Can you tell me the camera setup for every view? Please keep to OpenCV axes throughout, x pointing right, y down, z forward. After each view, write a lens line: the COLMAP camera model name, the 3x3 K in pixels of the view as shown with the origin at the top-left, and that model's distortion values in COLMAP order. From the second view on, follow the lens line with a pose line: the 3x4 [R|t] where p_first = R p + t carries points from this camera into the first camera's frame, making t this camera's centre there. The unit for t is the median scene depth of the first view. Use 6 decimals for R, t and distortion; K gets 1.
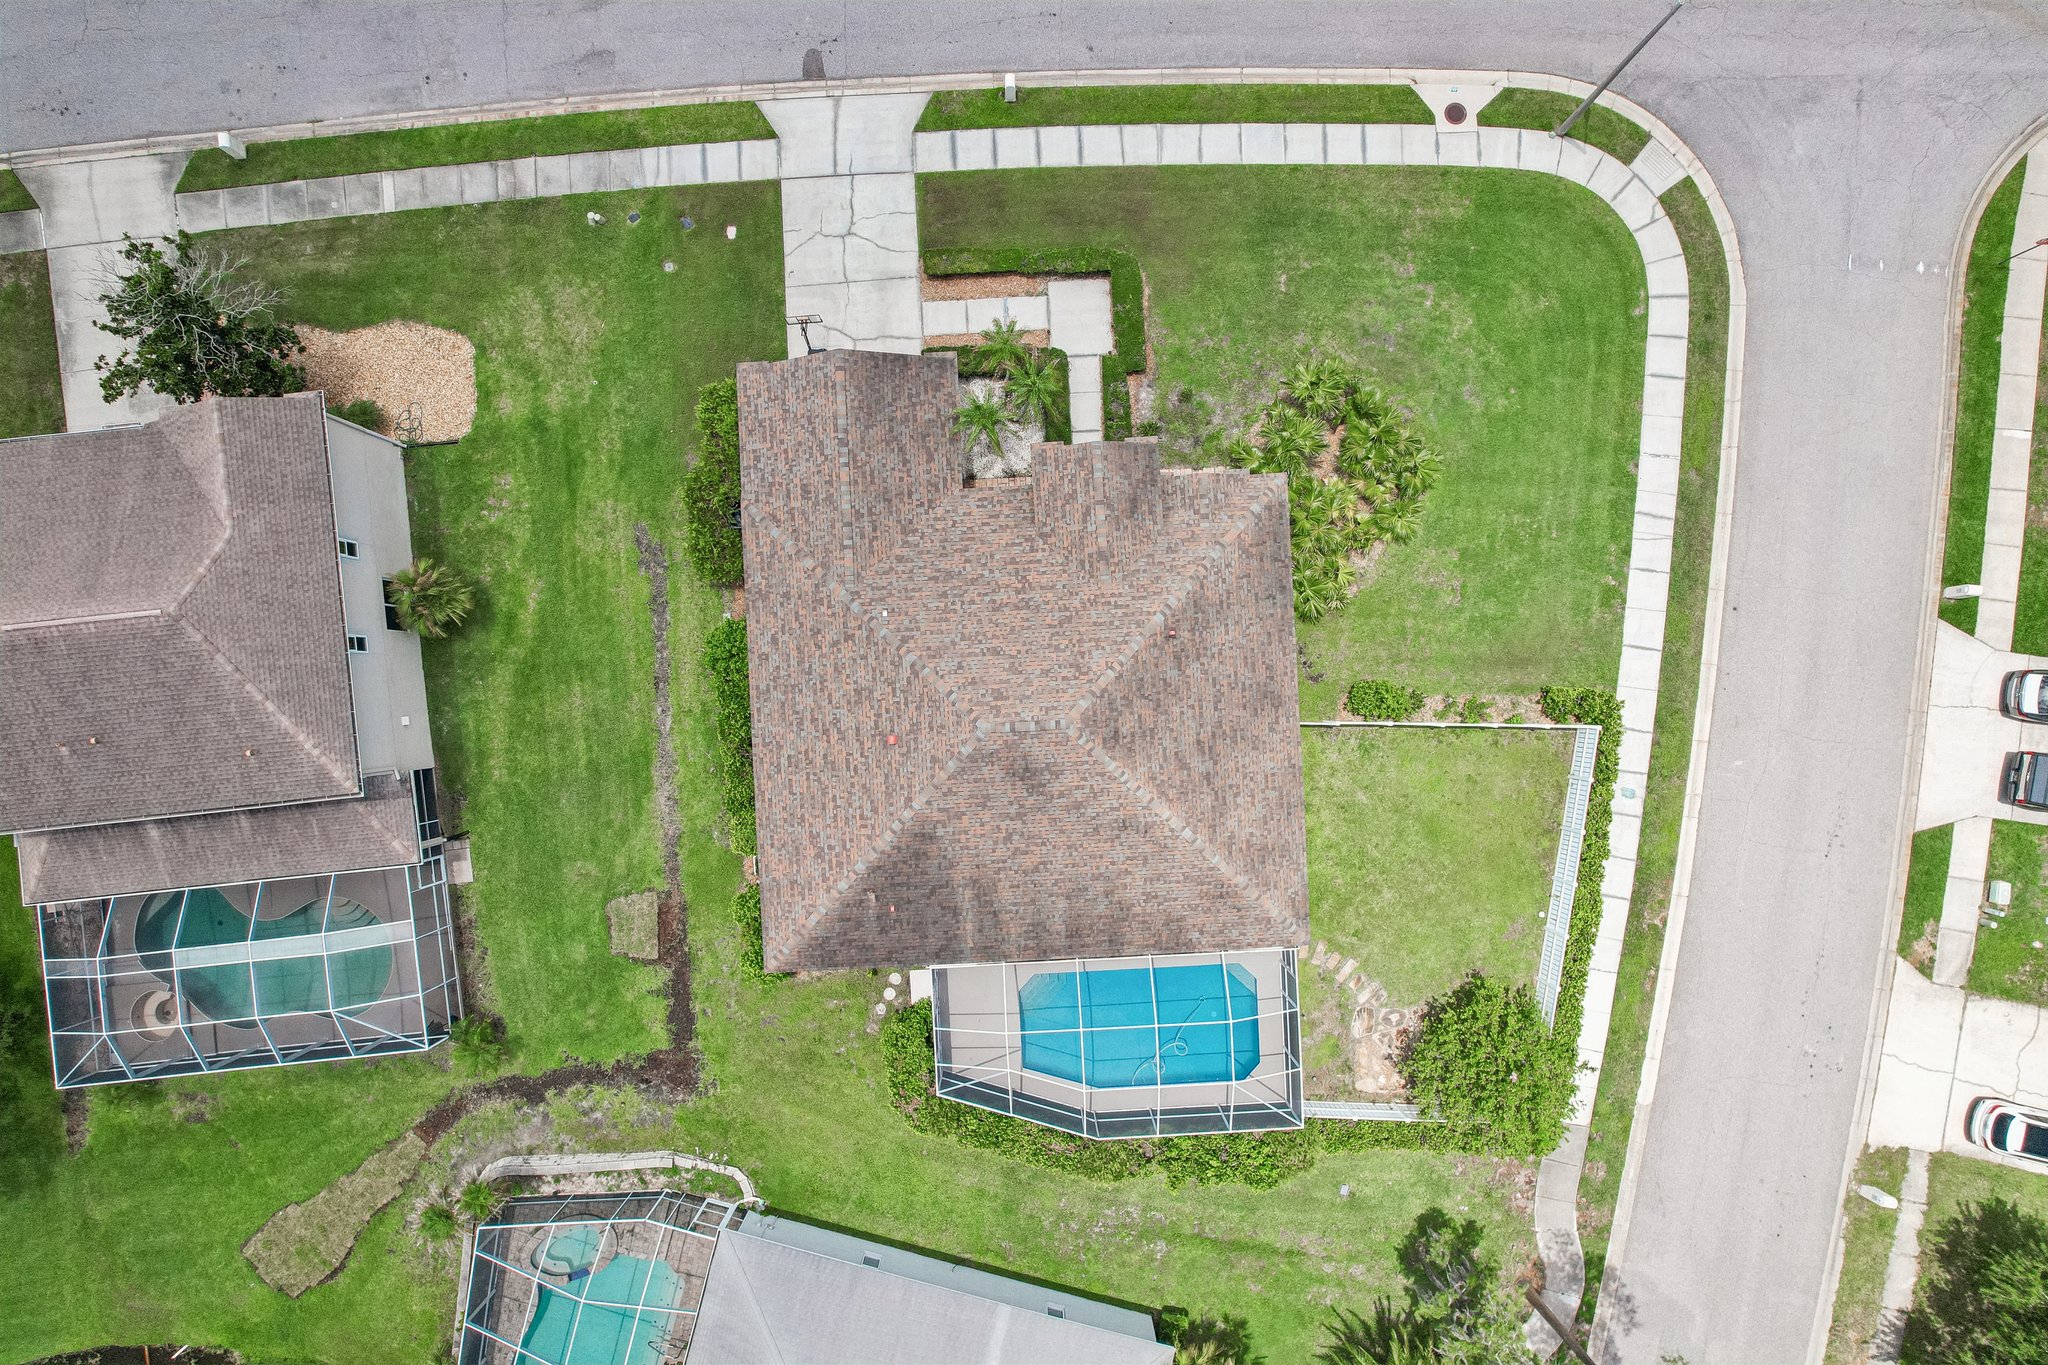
lens RADIAL K [[1311.7, 0, 1024.5], [0, 1311.7, 689.0], [0, 0, 1]] dist [-0.074124, 0.068835]
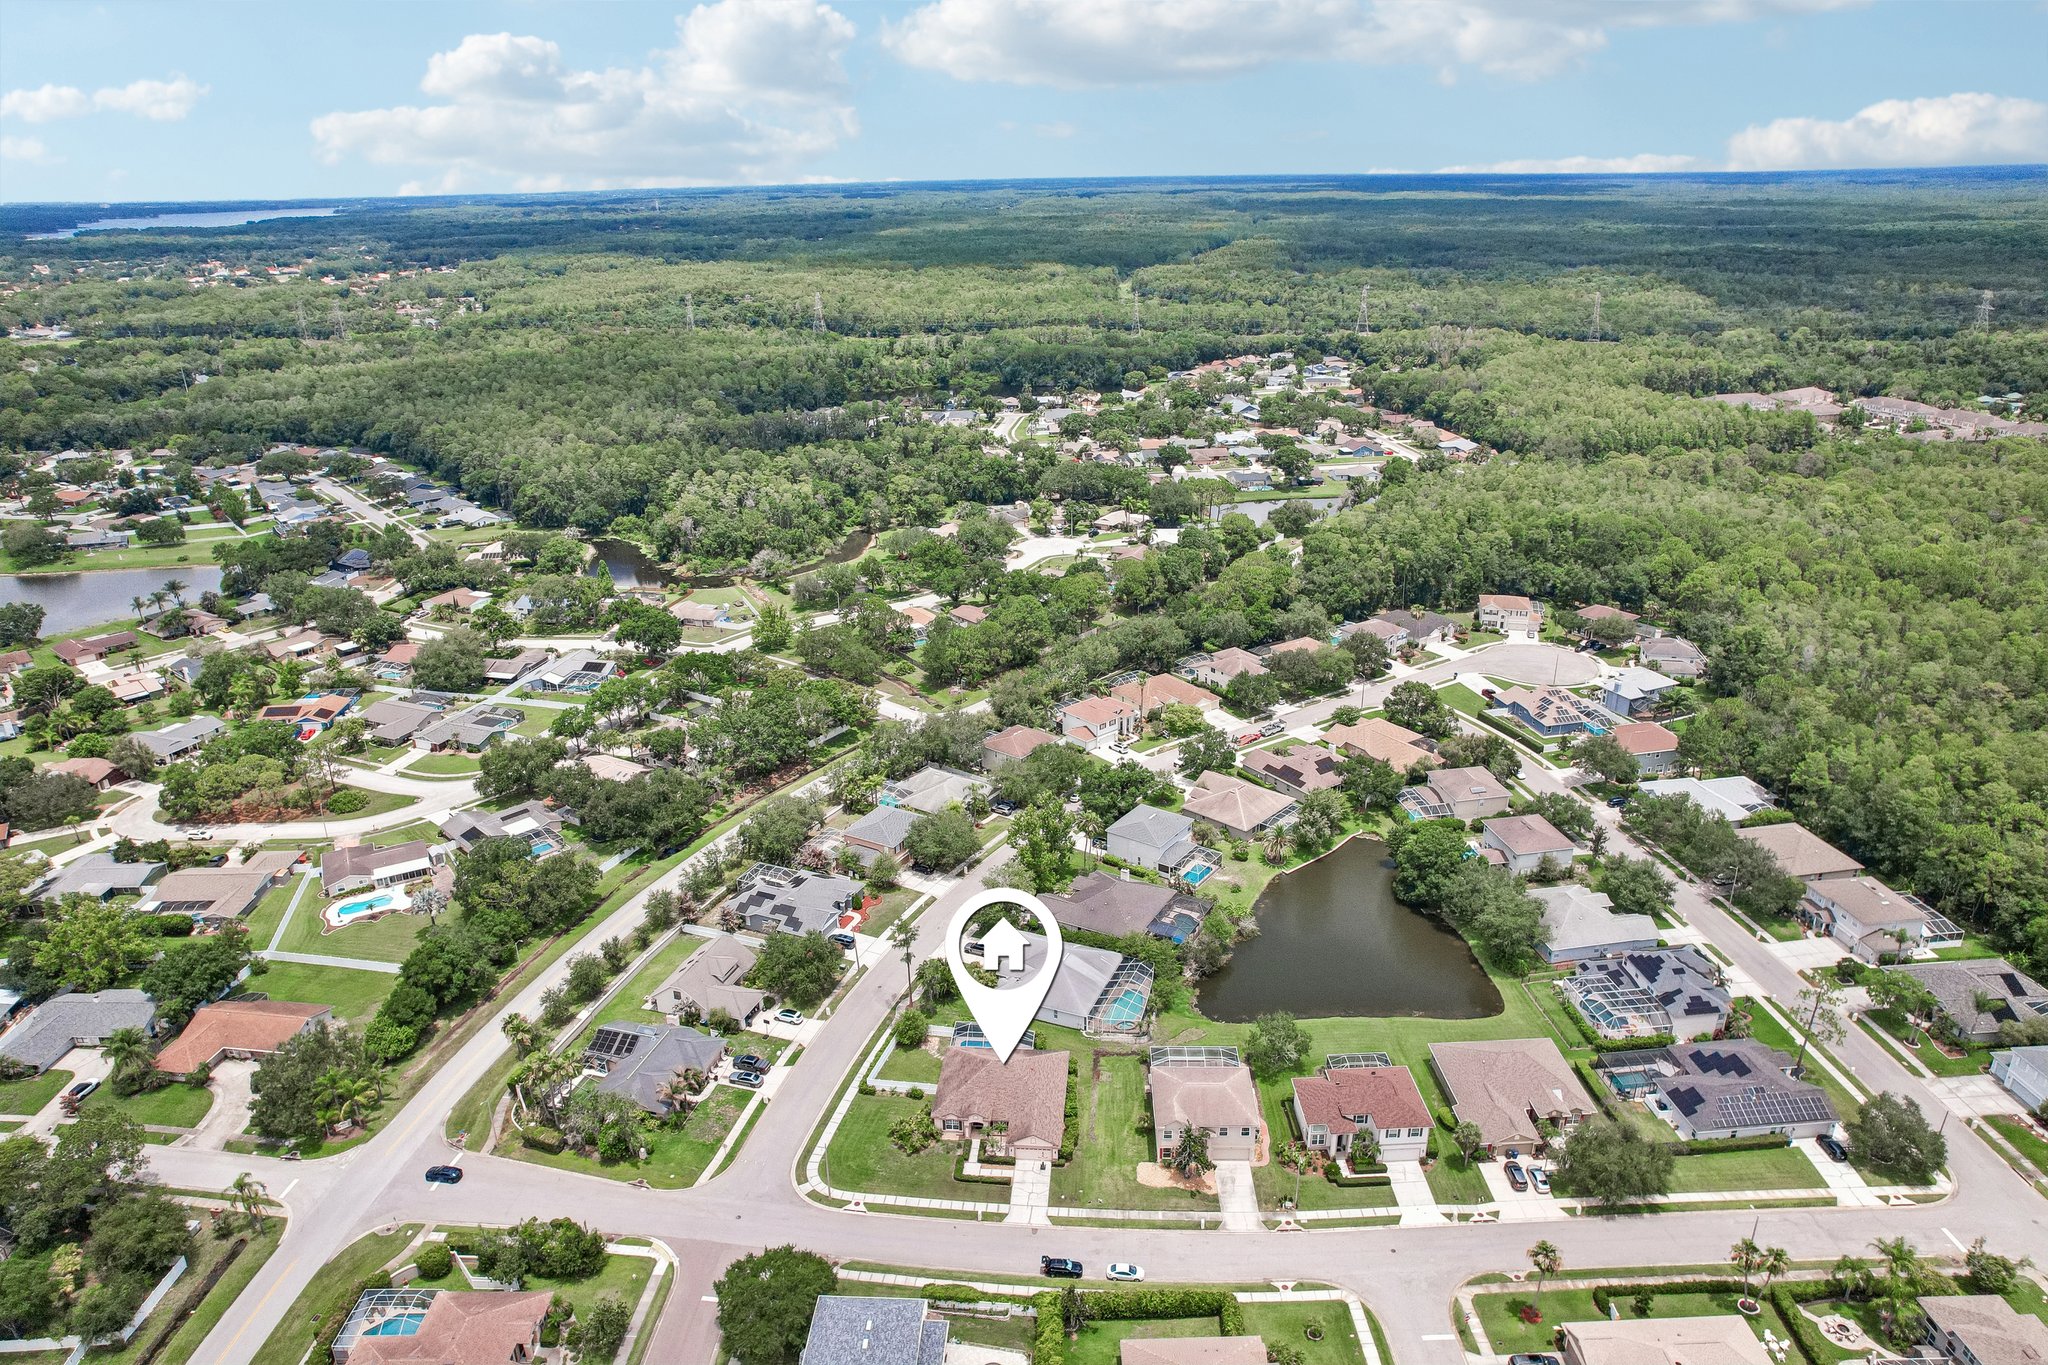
lens RADIAL K [[1311.7, 0, 1024.5], [0, 1311.7, 689.0], [0, 0, 1]] dist [-0.074124, 0.068835]
pose [[-0.990284, -0.036466, 0.134196, -0.553626], [0.138183, -0.366403, 0.920138, -3.169589], [0.015616, 0.929741, 0.367882, -1.636034]]
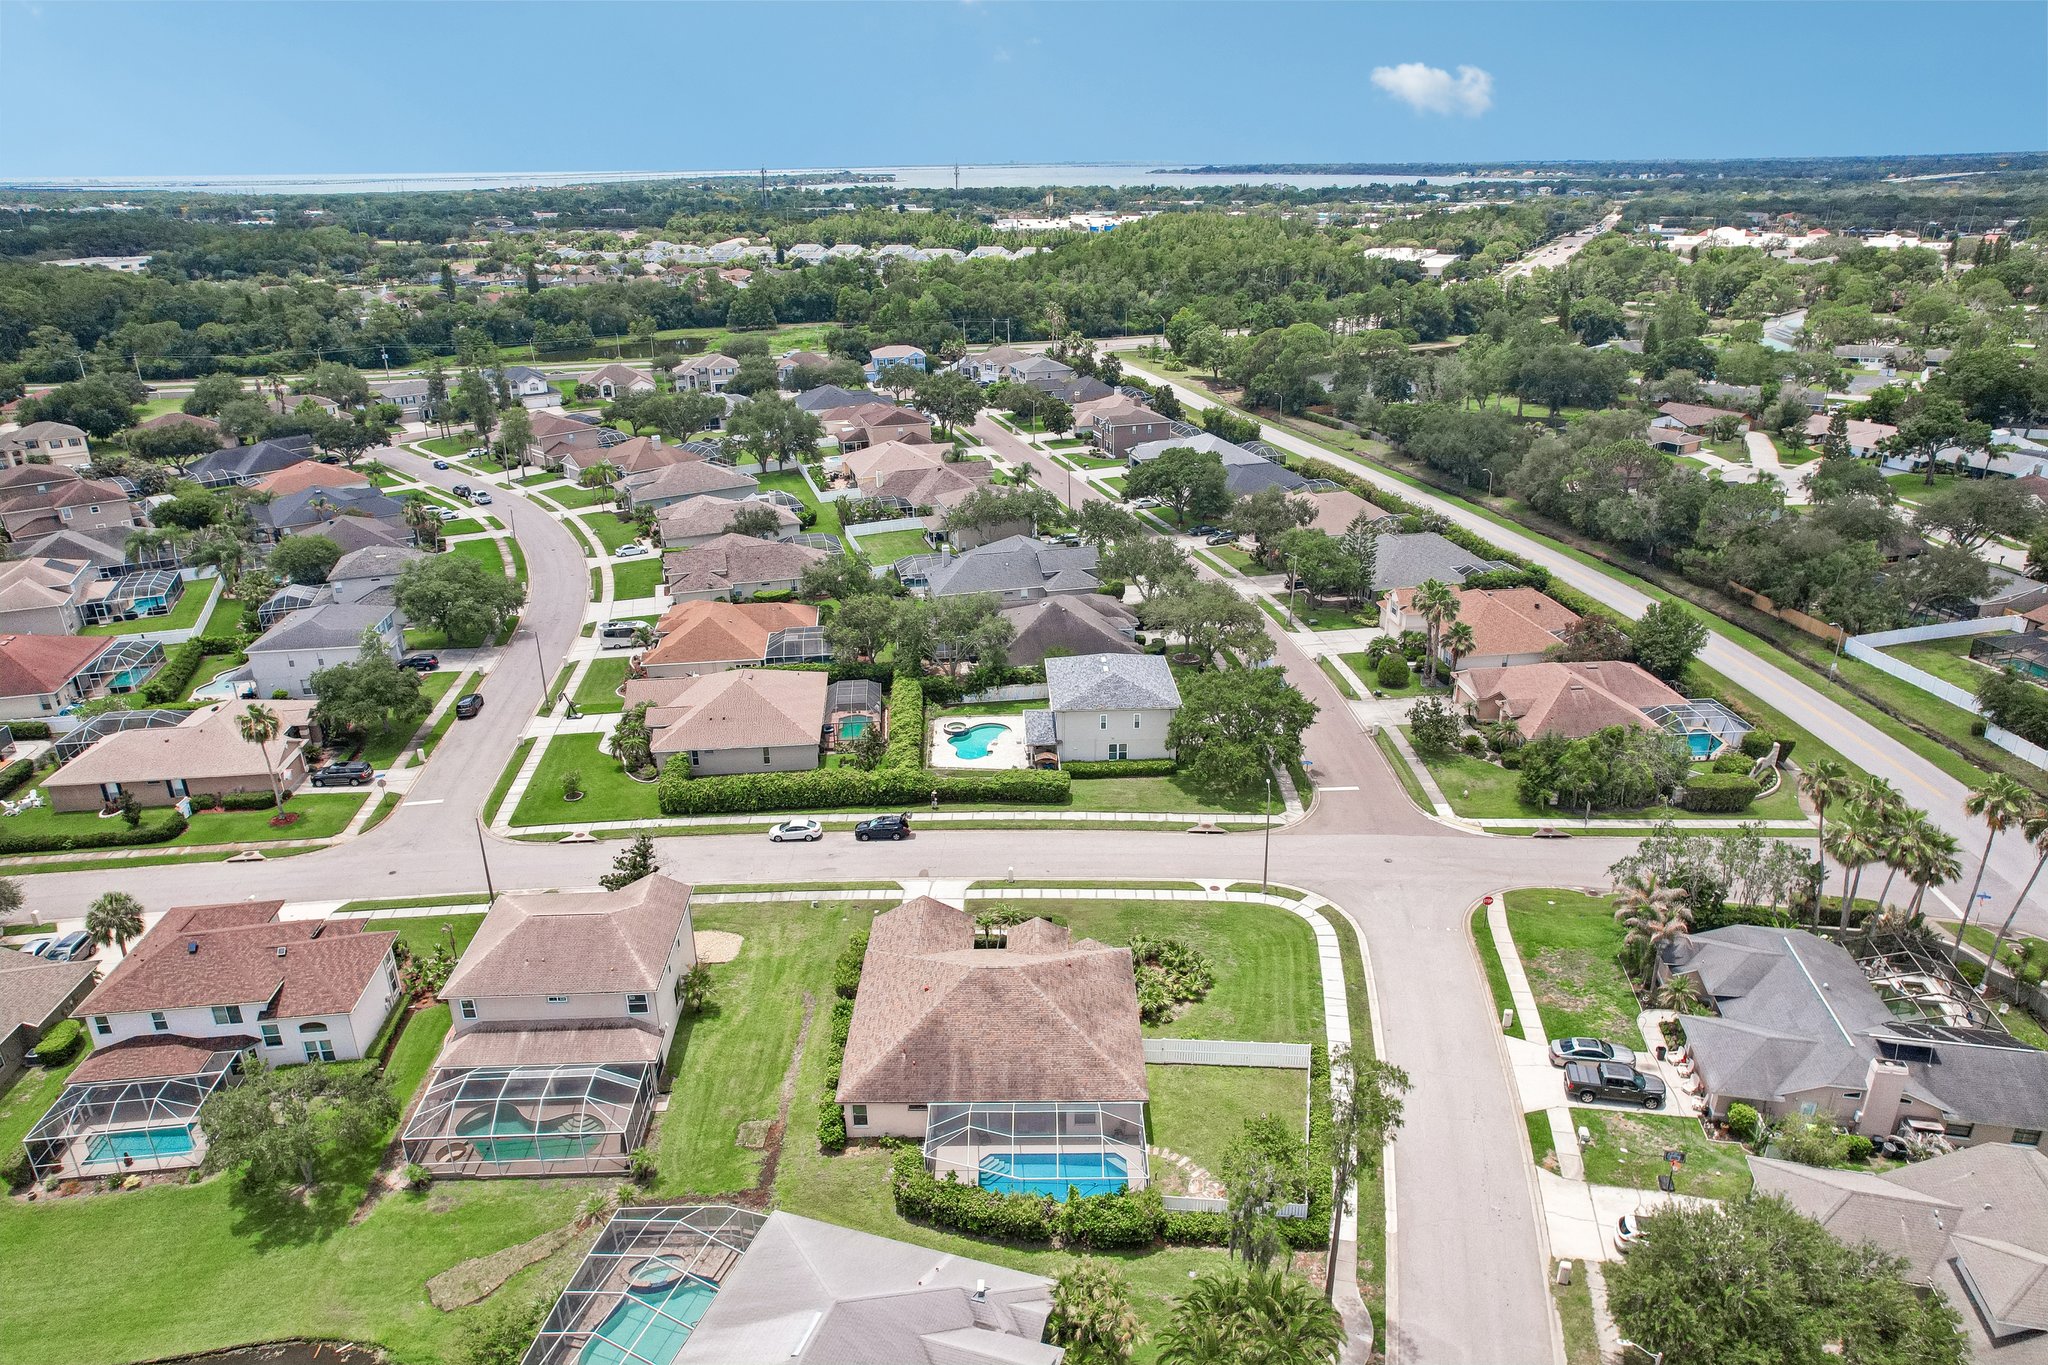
lens RADIAL K [[1311.7, 0, 1024.5], [0, 1311.7, 689.0], [0, 0, 1]] dist [-0.074124, 0.068835]
pose [[0.998299, 0.007170, -0.057857, 0.139777], [-0.056227, 0.380711, -0.922983, 1.484817], [0.015409, 0.924666, 0.380467, -0.154218]]
